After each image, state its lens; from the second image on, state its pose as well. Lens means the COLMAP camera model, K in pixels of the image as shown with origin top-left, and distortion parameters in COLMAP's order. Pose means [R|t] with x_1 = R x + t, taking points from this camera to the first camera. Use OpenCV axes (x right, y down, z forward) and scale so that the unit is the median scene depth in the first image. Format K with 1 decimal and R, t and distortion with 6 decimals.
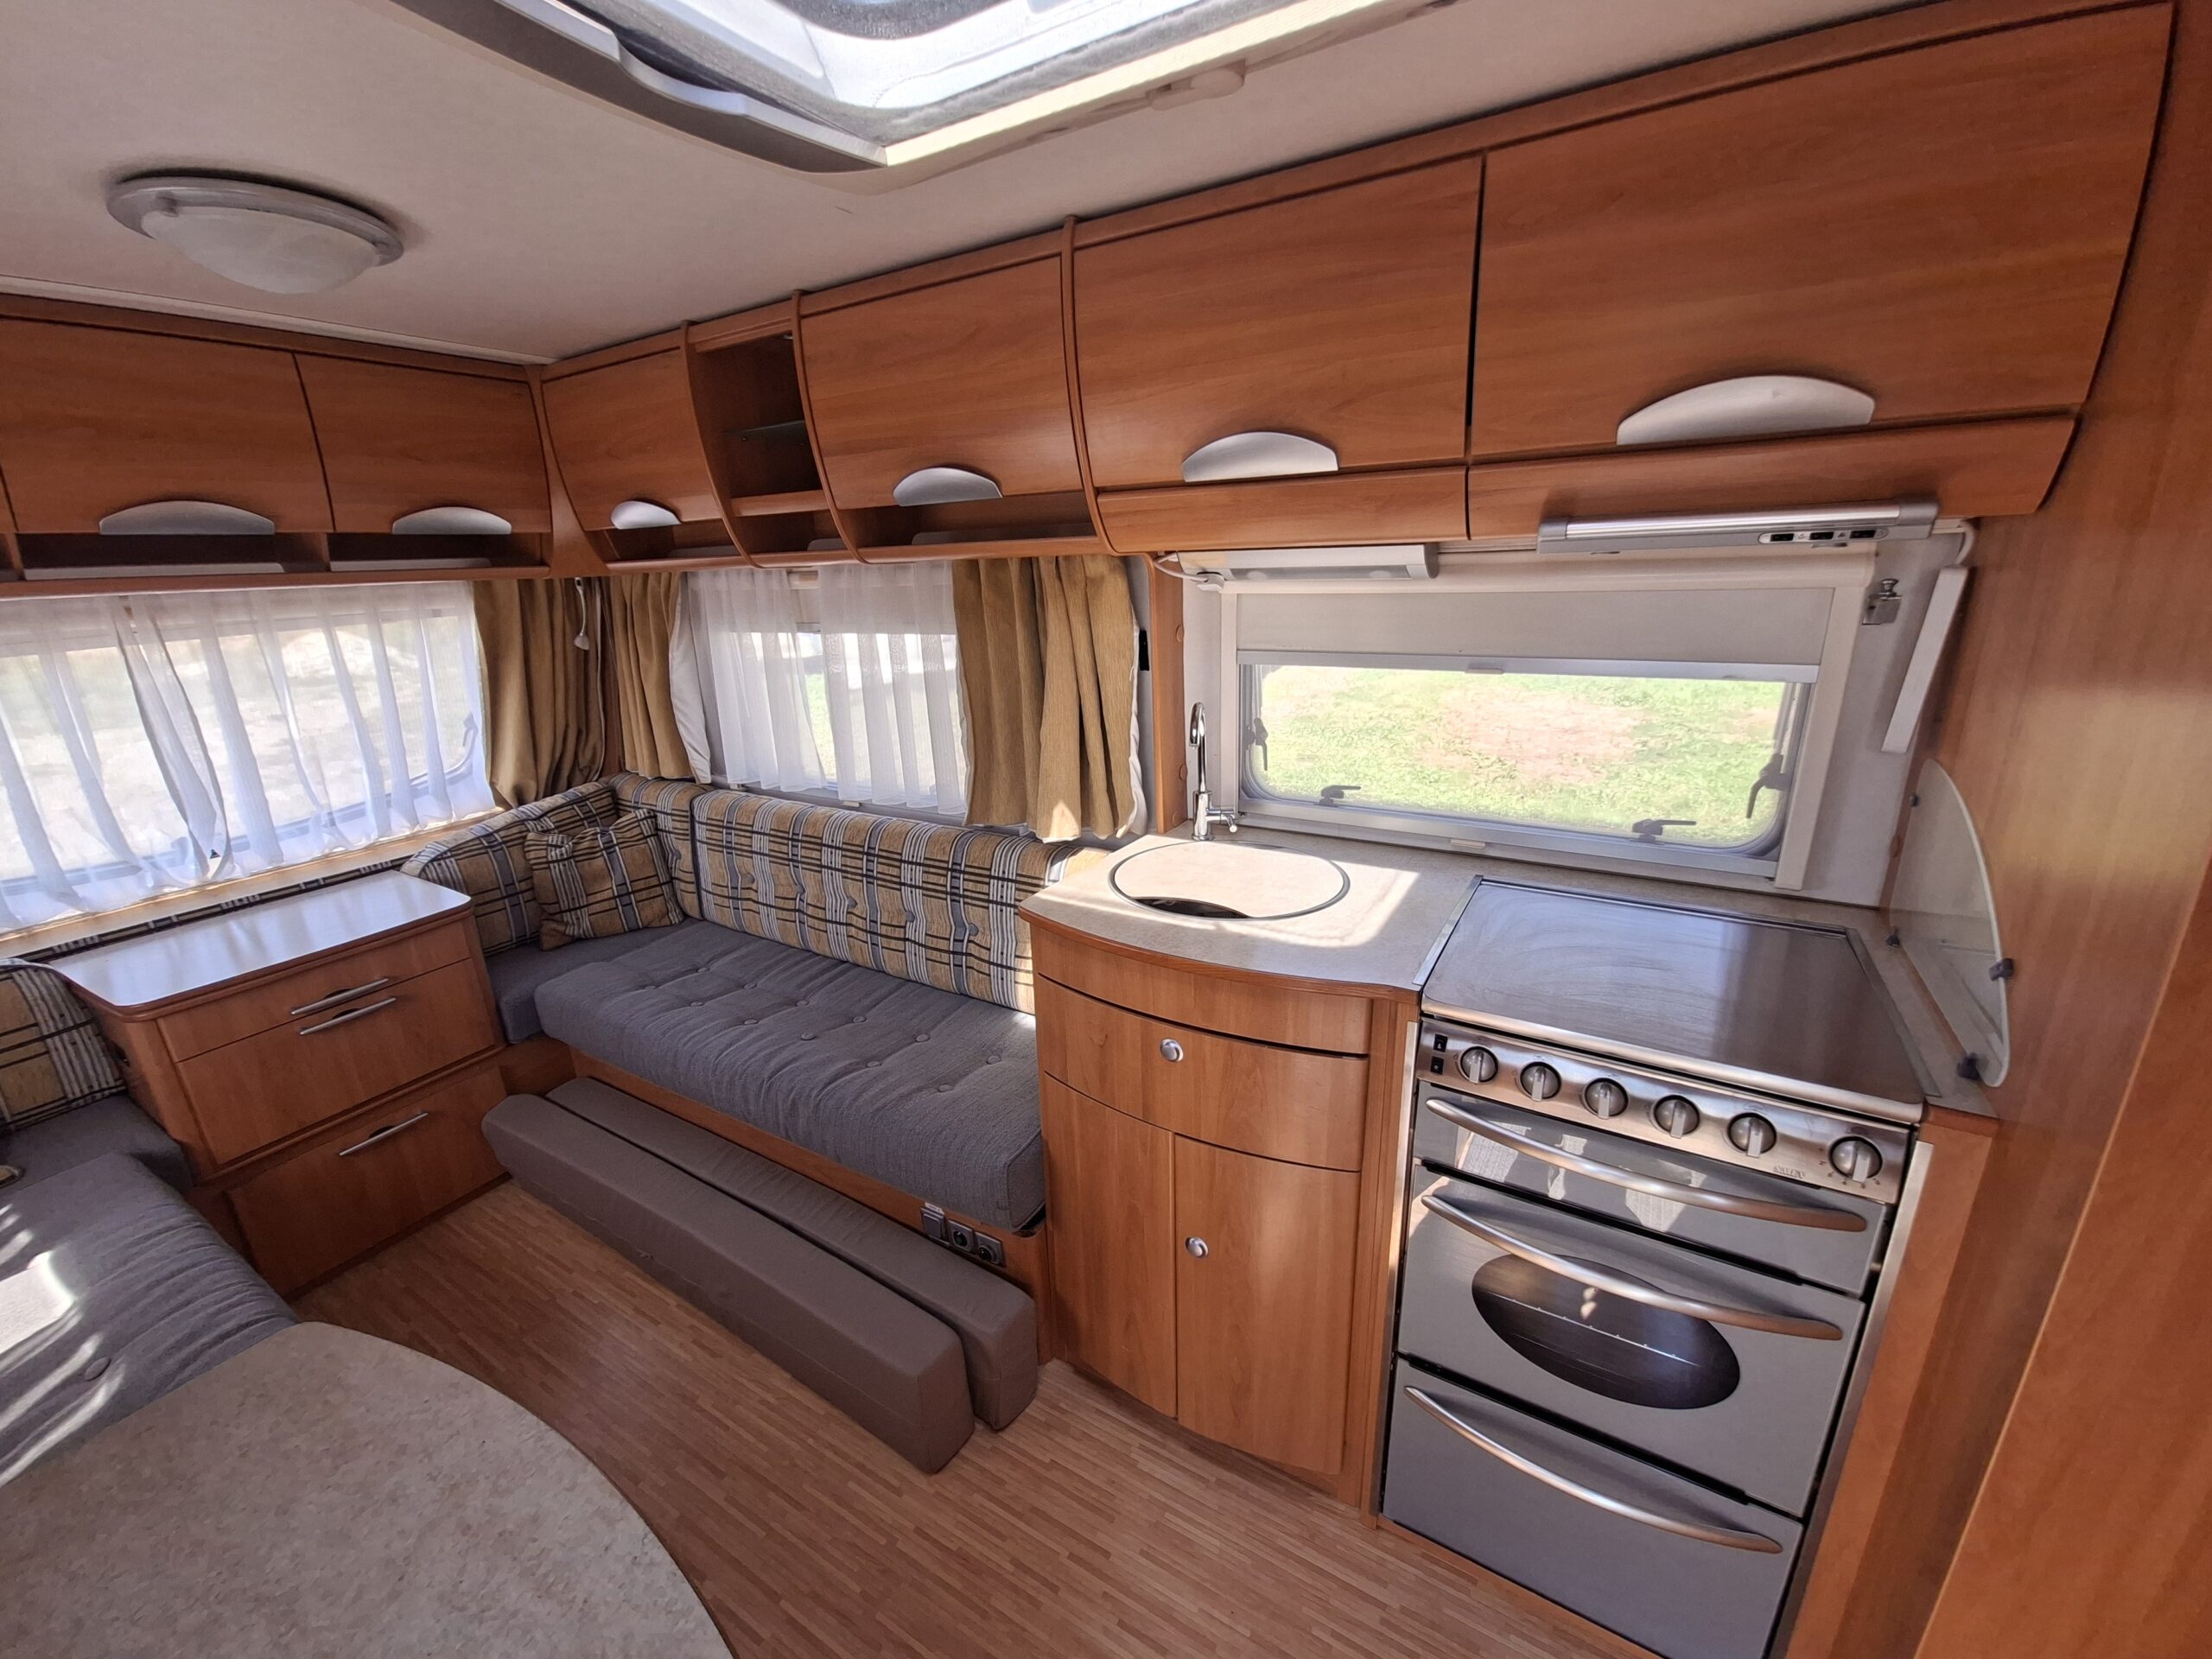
lens RADIAL K [[880.0, 0, 1102.7], [0, 880.0, 829.0], [0, 0, 1]] dist [-0.008274, -0.000530]
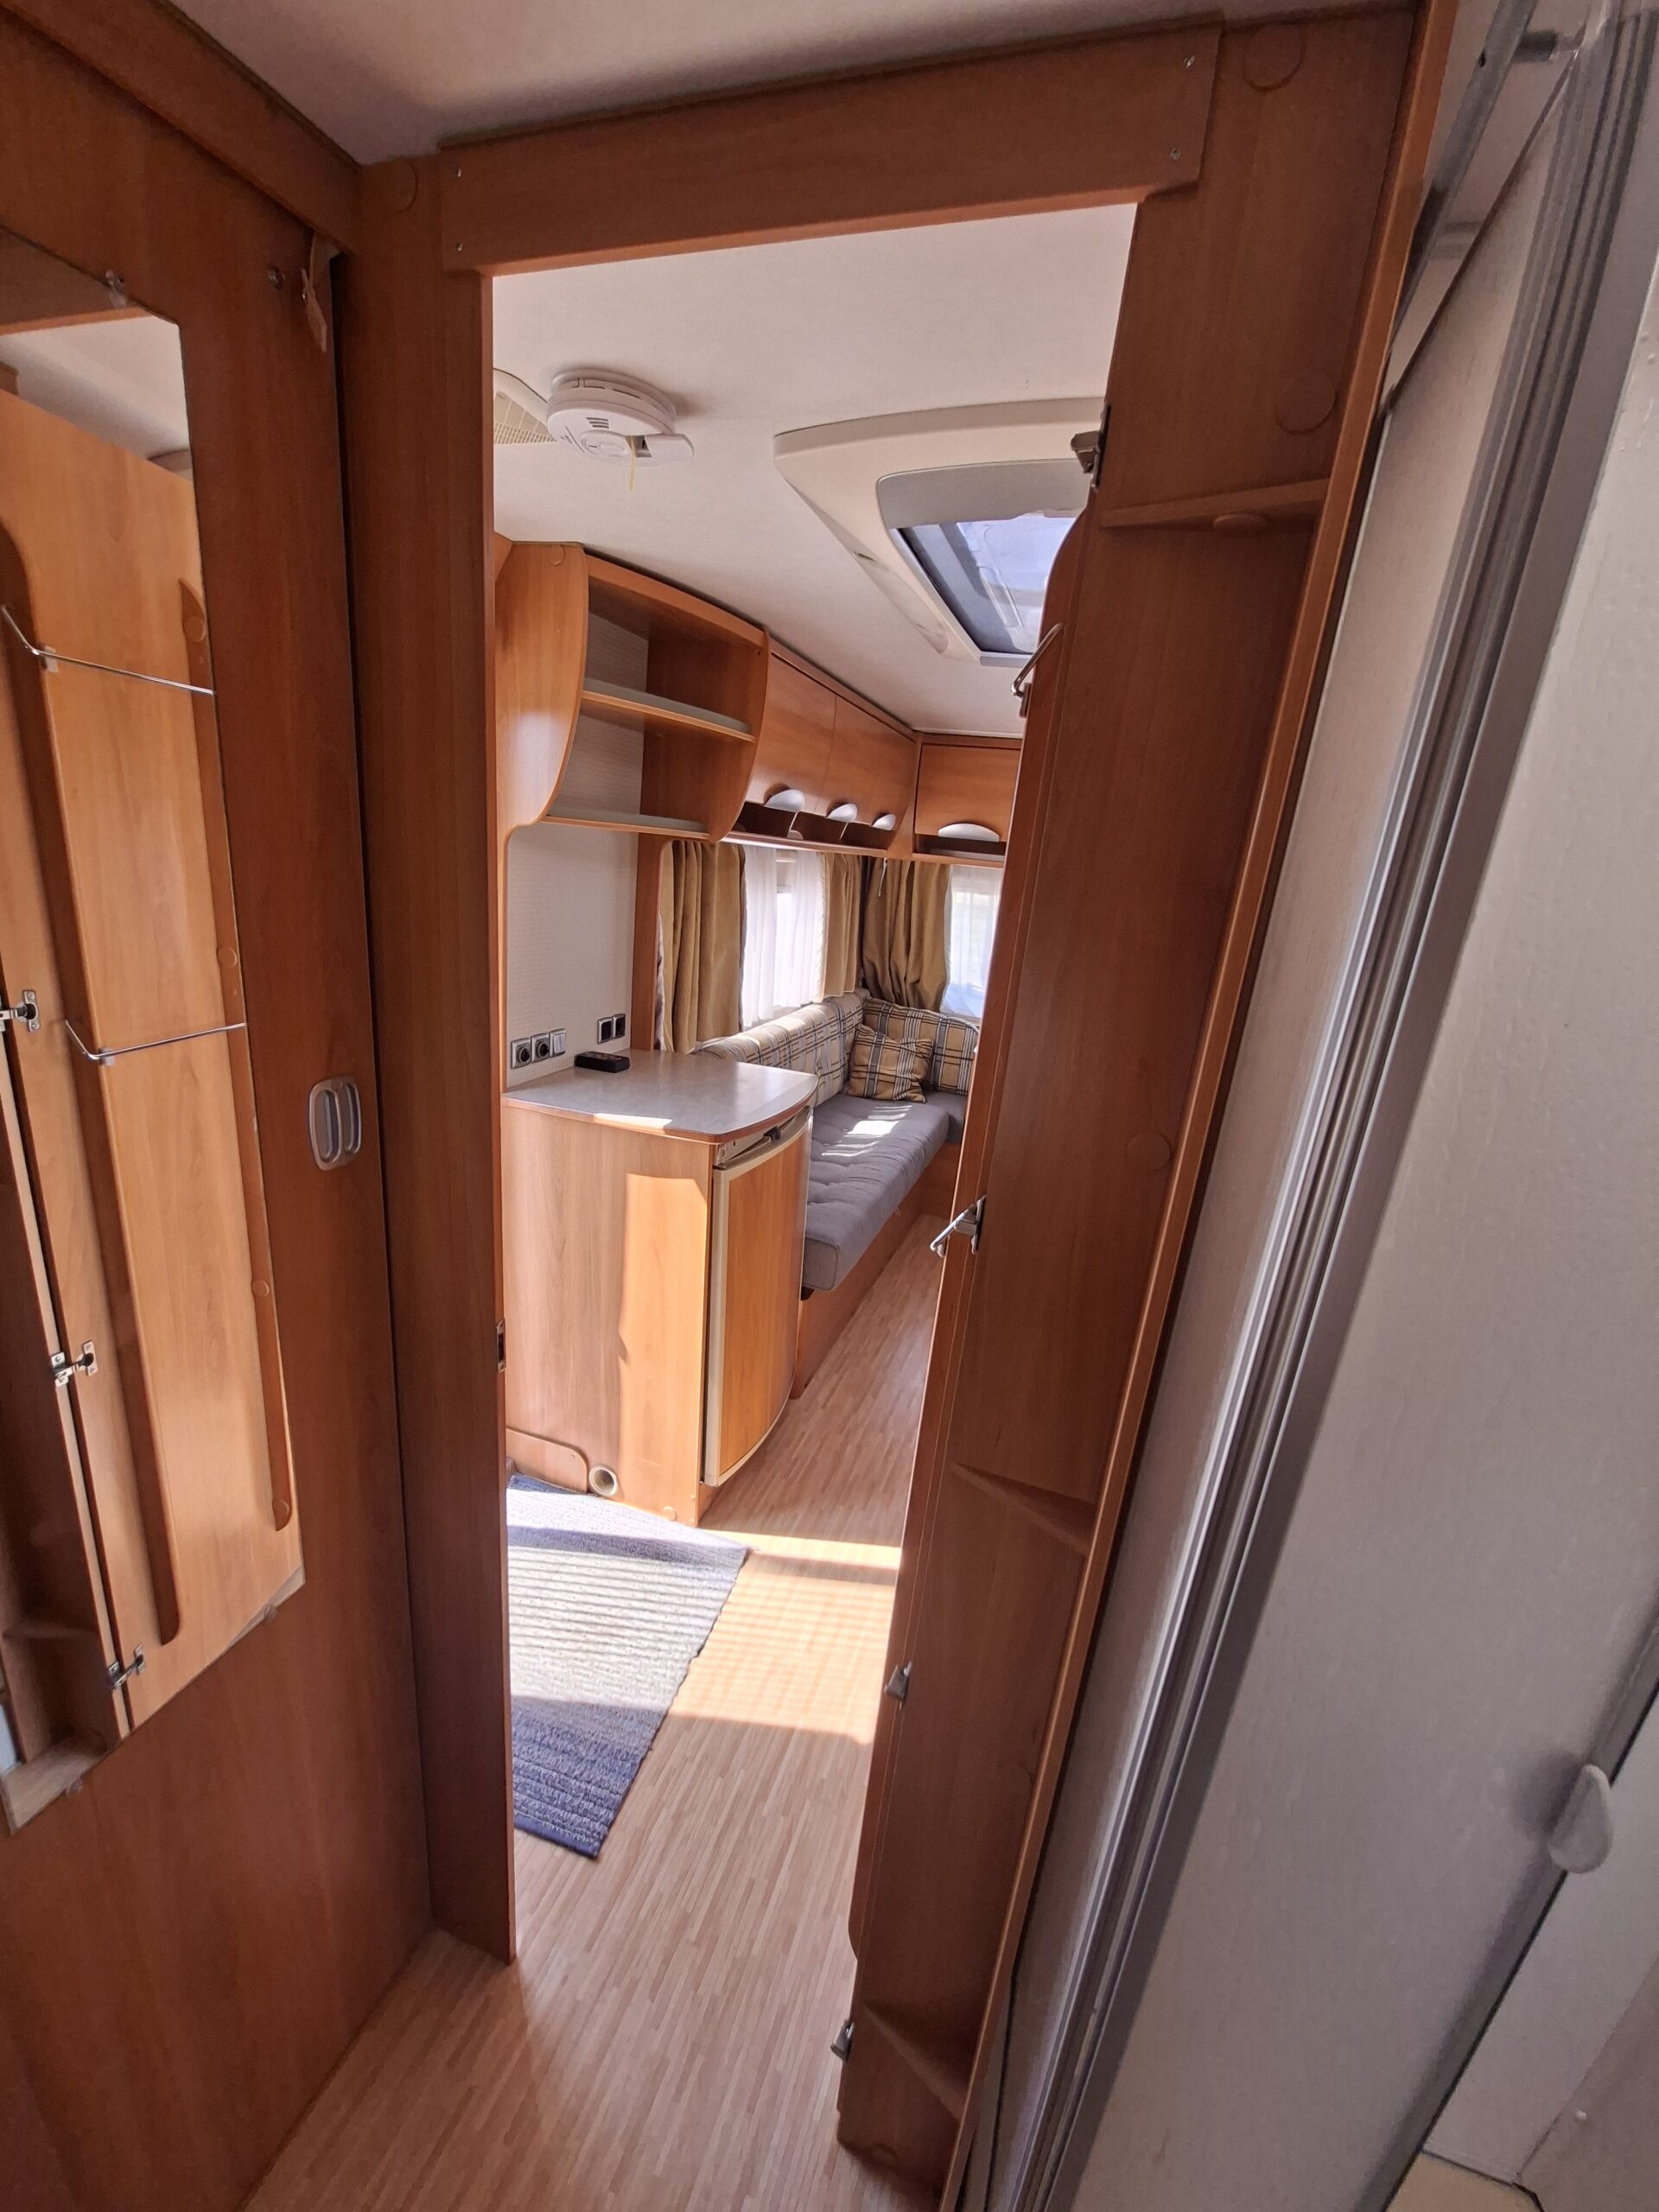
lens RADIAL K [[880.0, 0, 831.0], [0, 880.0, 1108.4], [0, 0, 1]] dist [-0.008274, -0.000530]
pose [[0.206741, 0.329629, -0.921197, 0.786245], [-0.382014, 0.893998, 0.234162, -0.046054], [0.900735, 0.303499, 0.310749, 0.017435]]
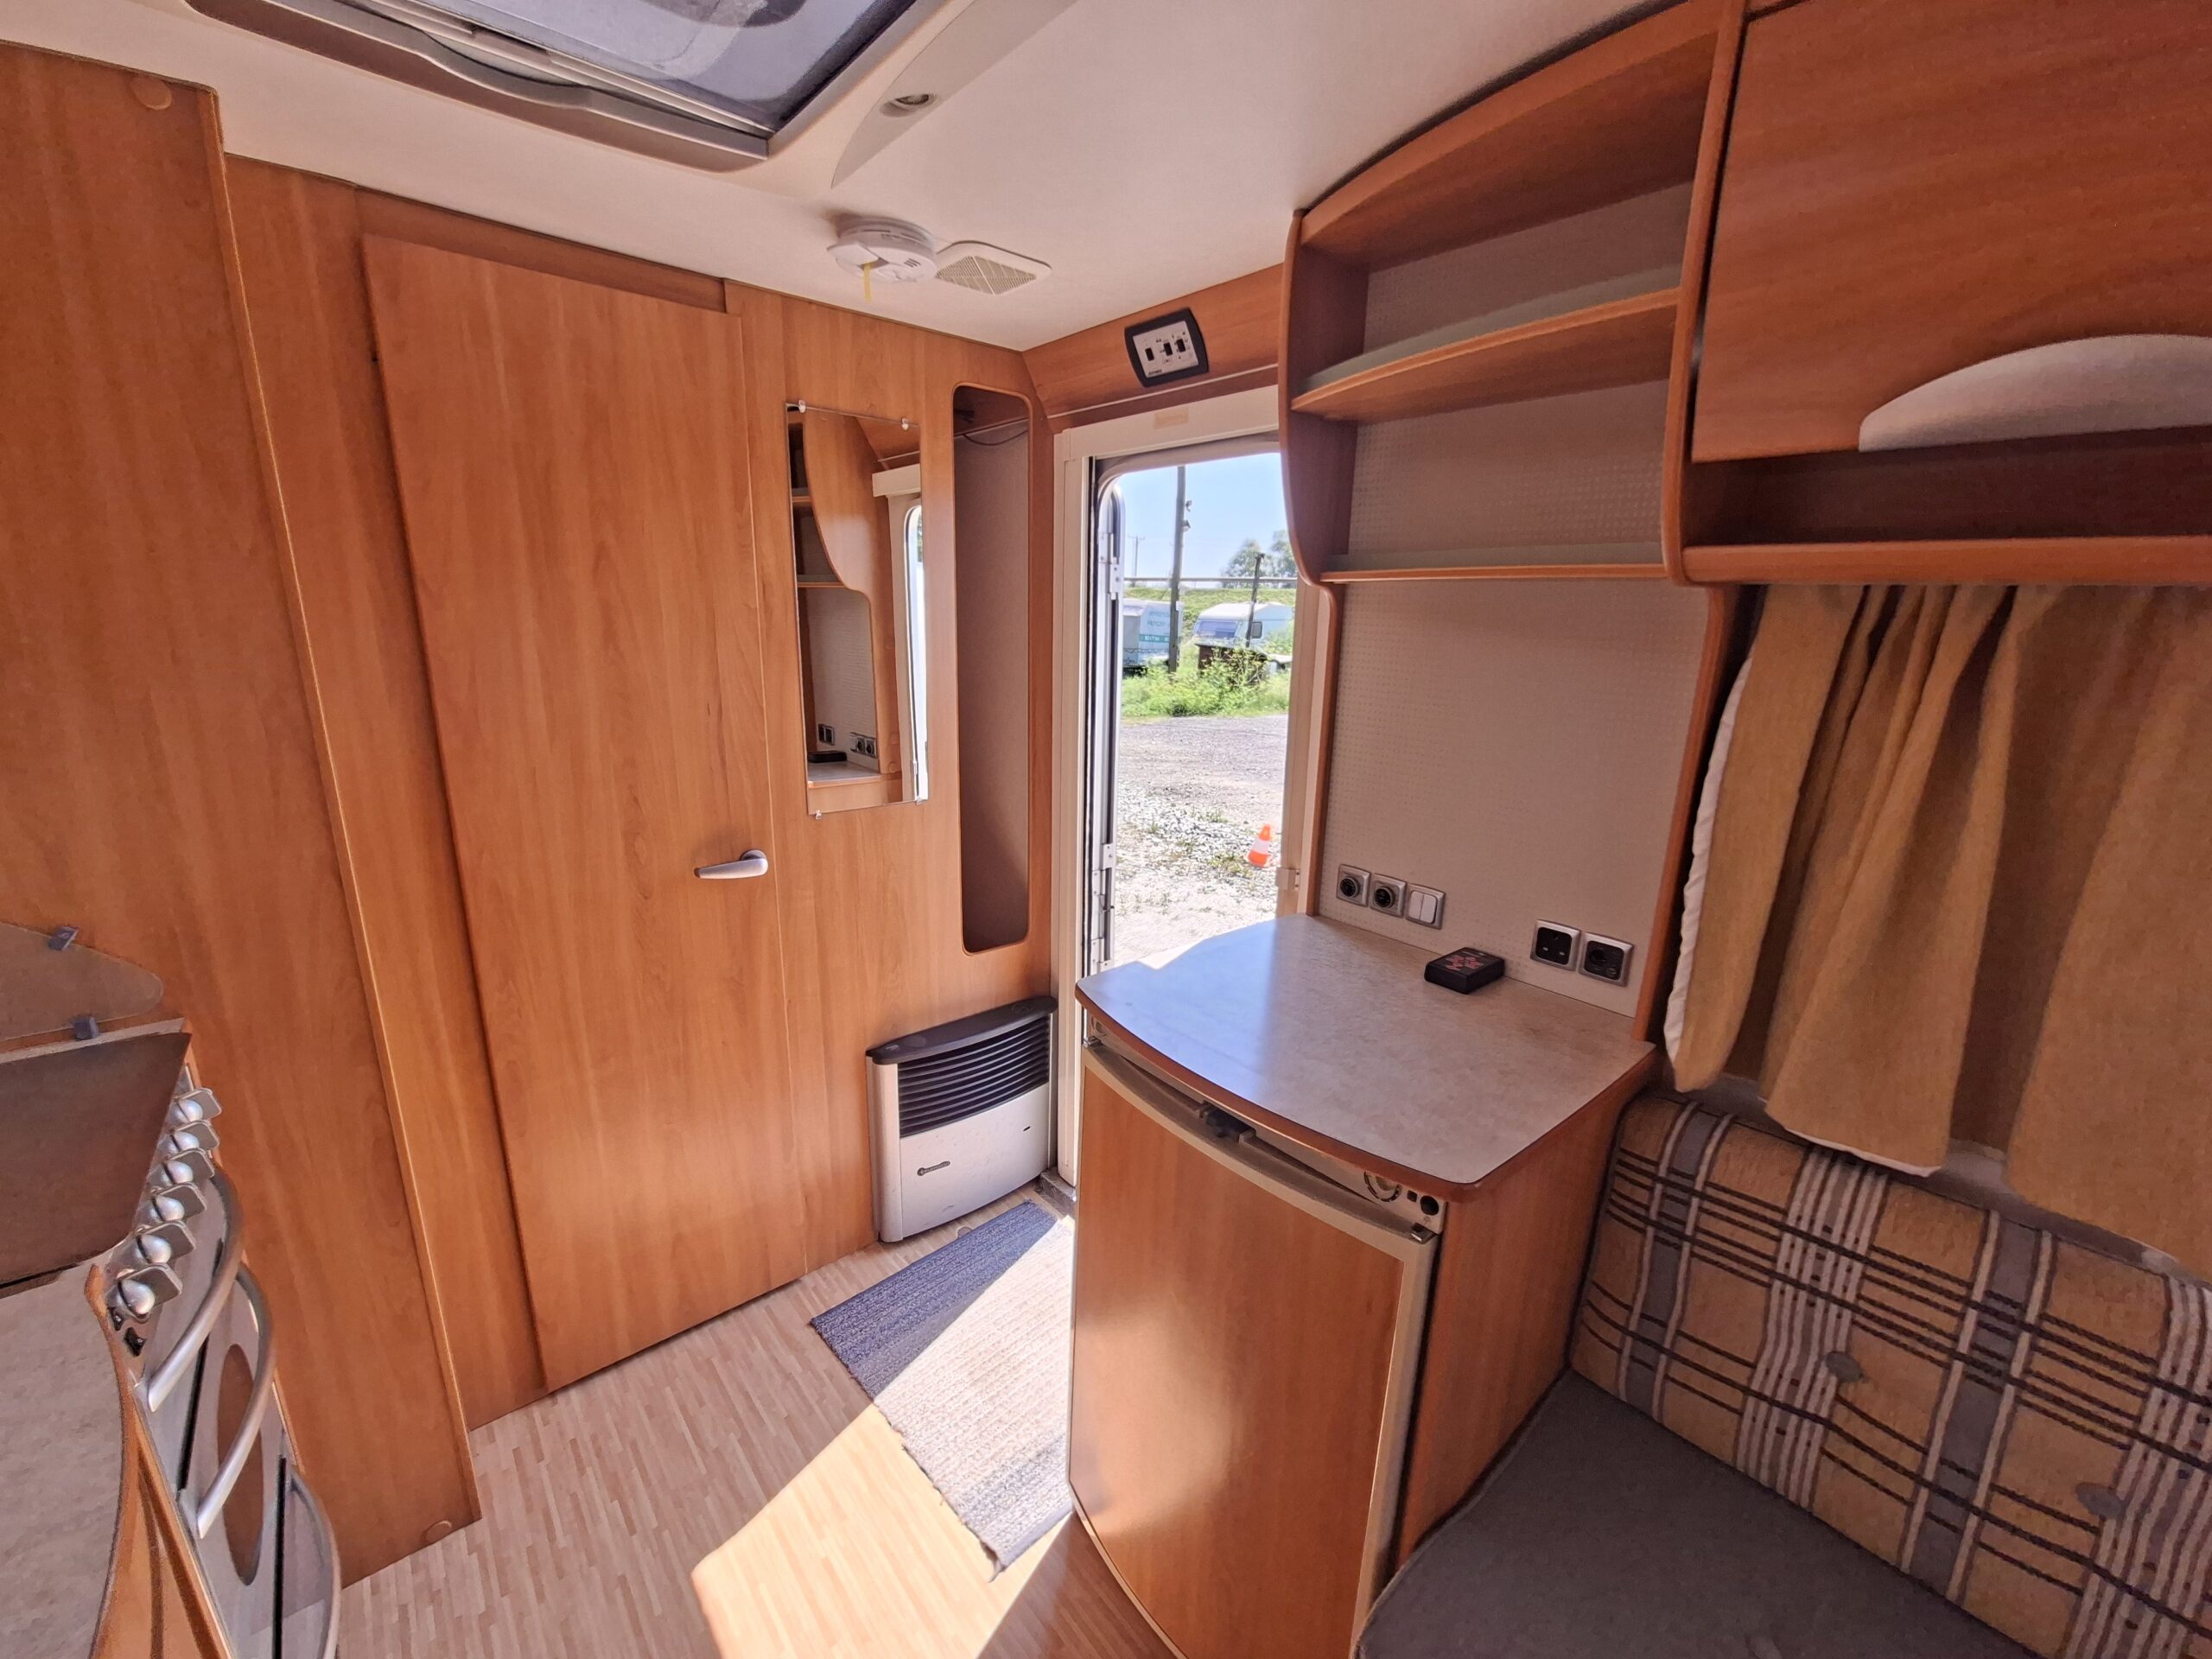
lens RADIAL K [[880.0, 0, 1105.5], [0, 880.0, 832.4], [0, 0, 1]] dist [-0.008274, -0.000530]
pose [[-0.949155, -0.064516, 0.308127, -0.279063], [0.102069, 0.862834, 0.495074, -0.176644], [-0.297803, 0.501353, -0.812379, 0.667722]]
